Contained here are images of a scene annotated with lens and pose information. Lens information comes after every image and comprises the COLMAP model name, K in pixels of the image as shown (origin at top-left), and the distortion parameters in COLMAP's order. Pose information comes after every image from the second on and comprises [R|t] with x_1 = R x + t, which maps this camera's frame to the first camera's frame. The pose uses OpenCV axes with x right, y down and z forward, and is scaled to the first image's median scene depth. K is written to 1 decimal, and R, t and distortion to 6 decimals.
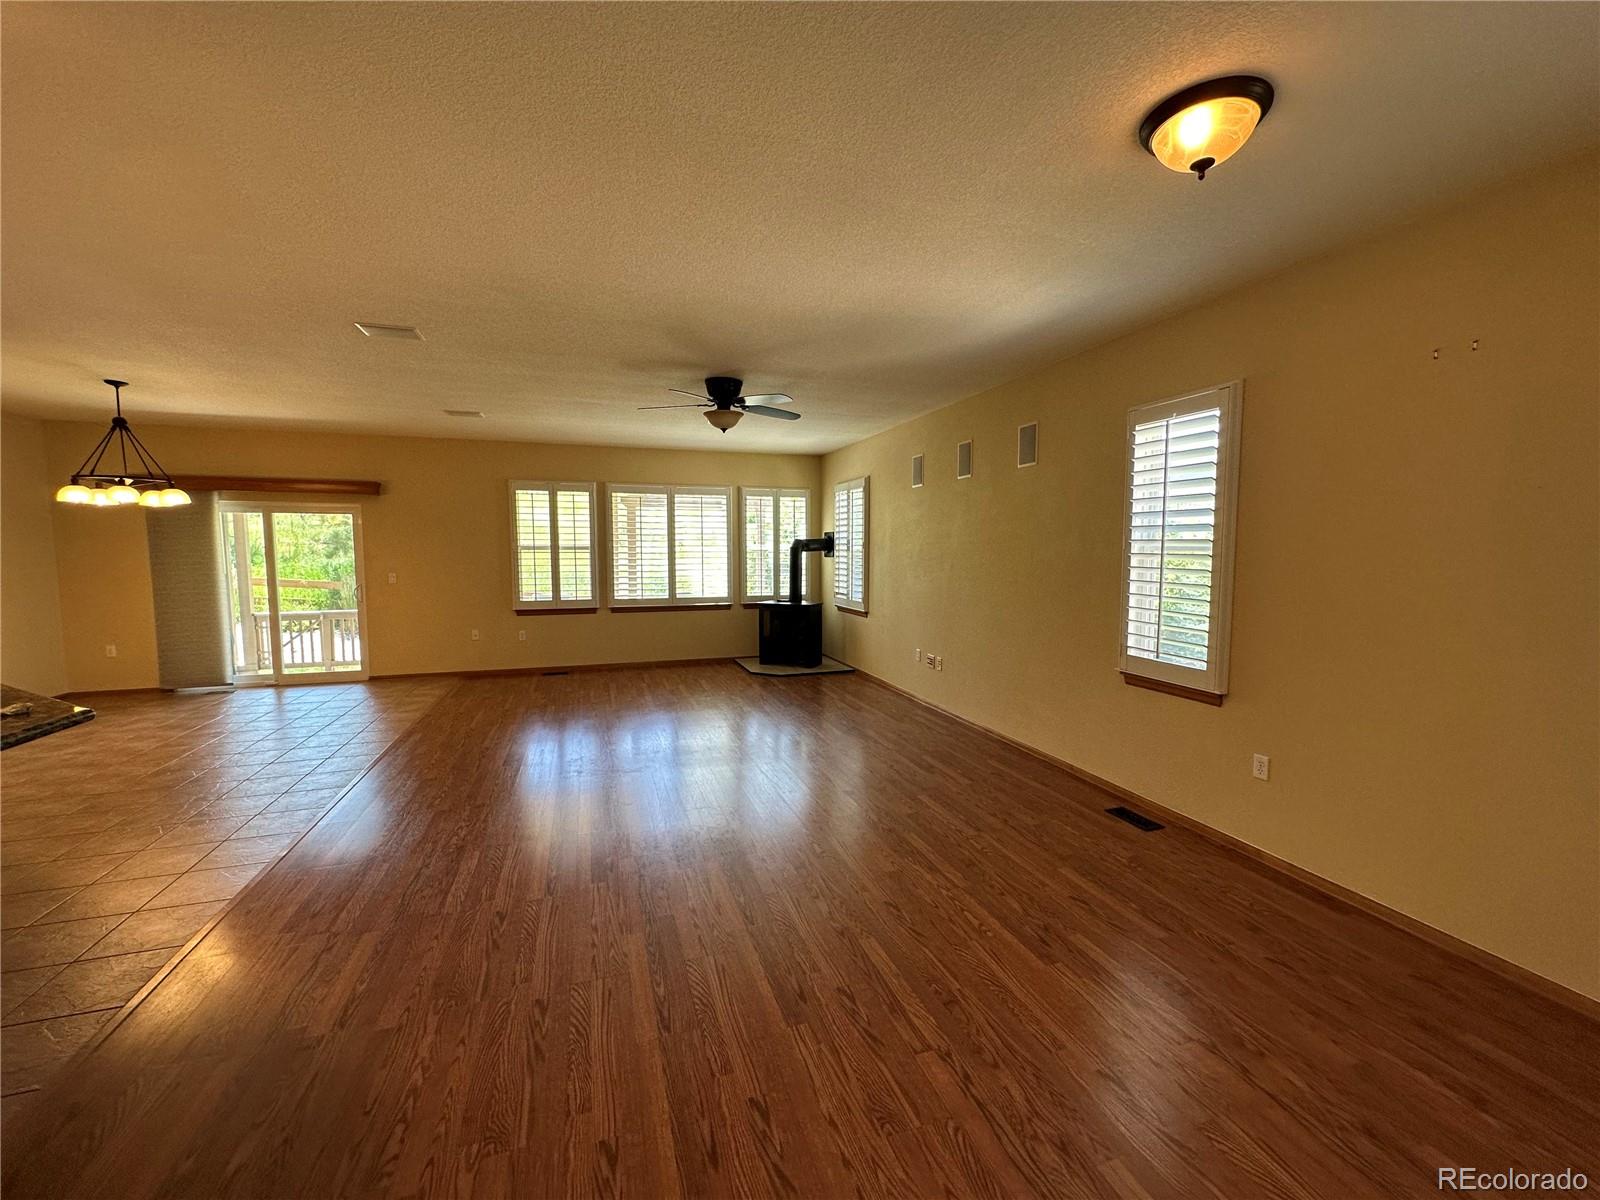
lens RADIAL K [[635.5, 0, 805.4], [0, 635.5, 590.2], [0, 0, 1]] dist [-0.001013, 0.000504]
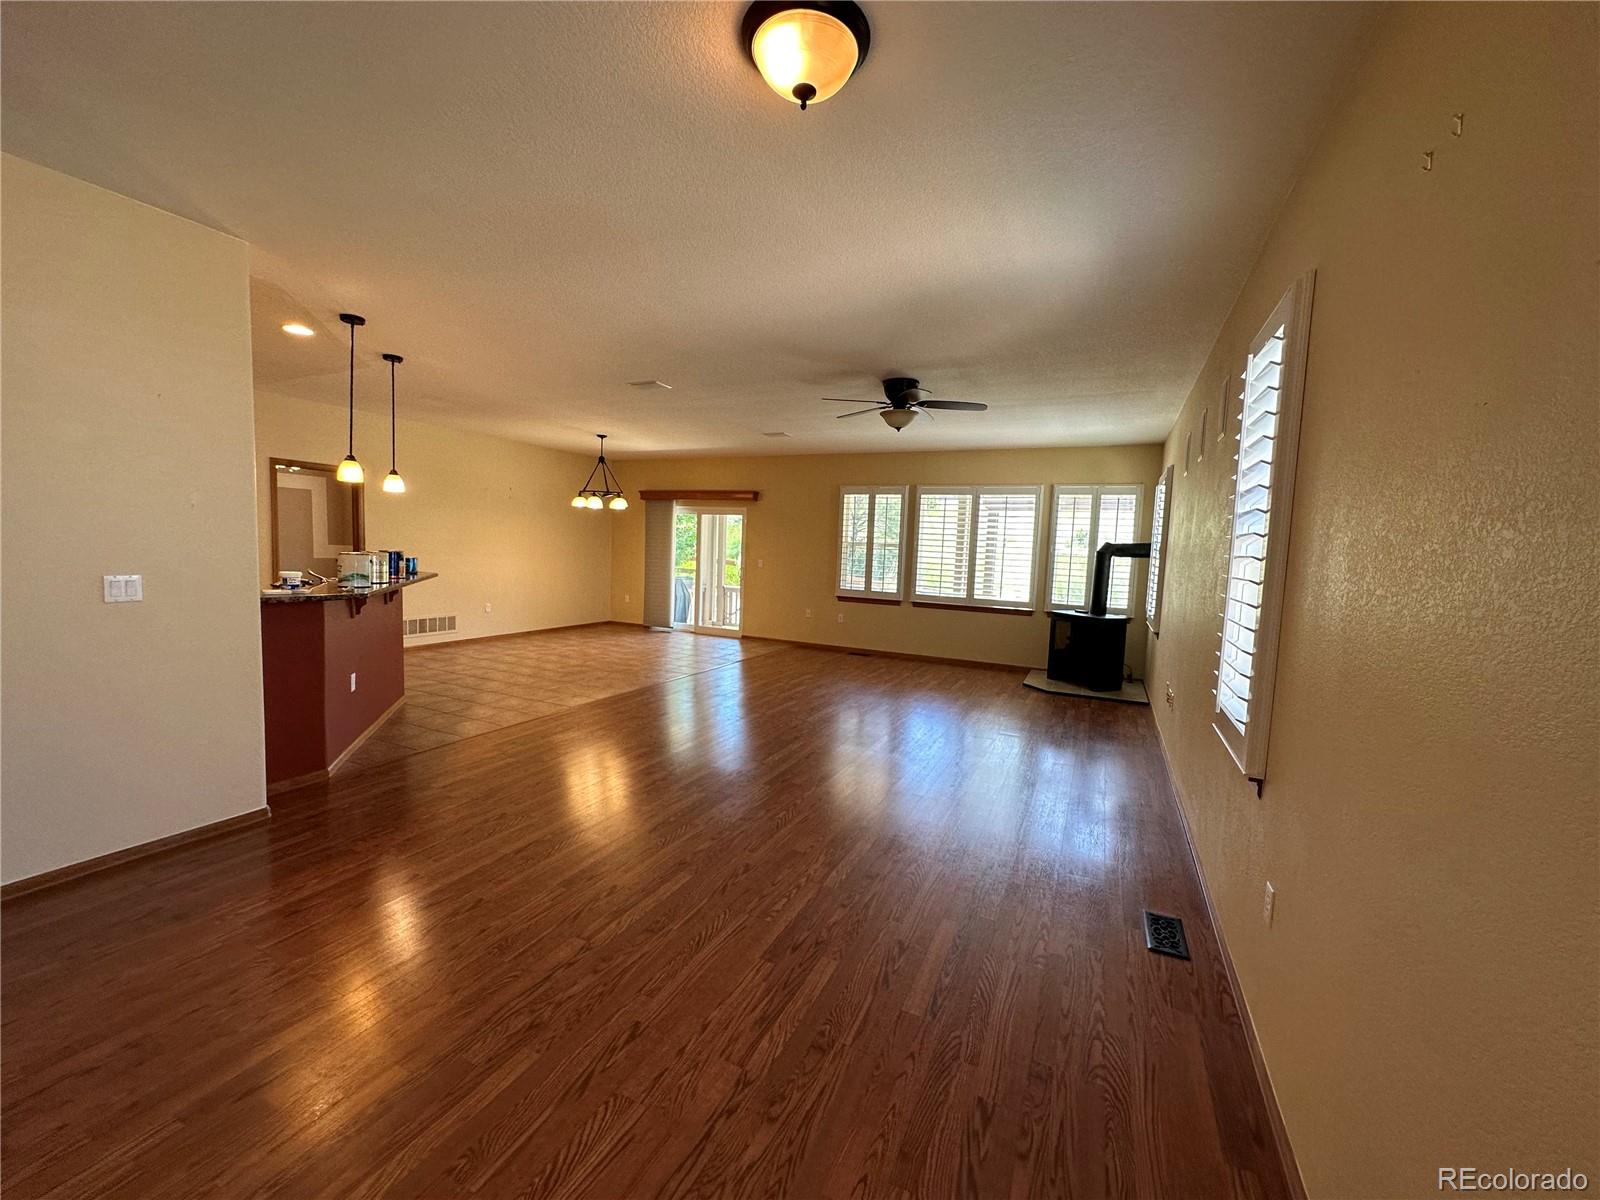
lens RADIAL K [[635.5, 0, 800.2], [0, 635.5, 603.0], [0, 0, 1]] dist [-0.001013, 0.000504]
pose [[0.721514, 0.090279, -0.686489, 0.302842], [-0.083974, 0.995554, 0.042666, -0.000375], [0.687289, 0.026863, 0.725887, 0.092455]]
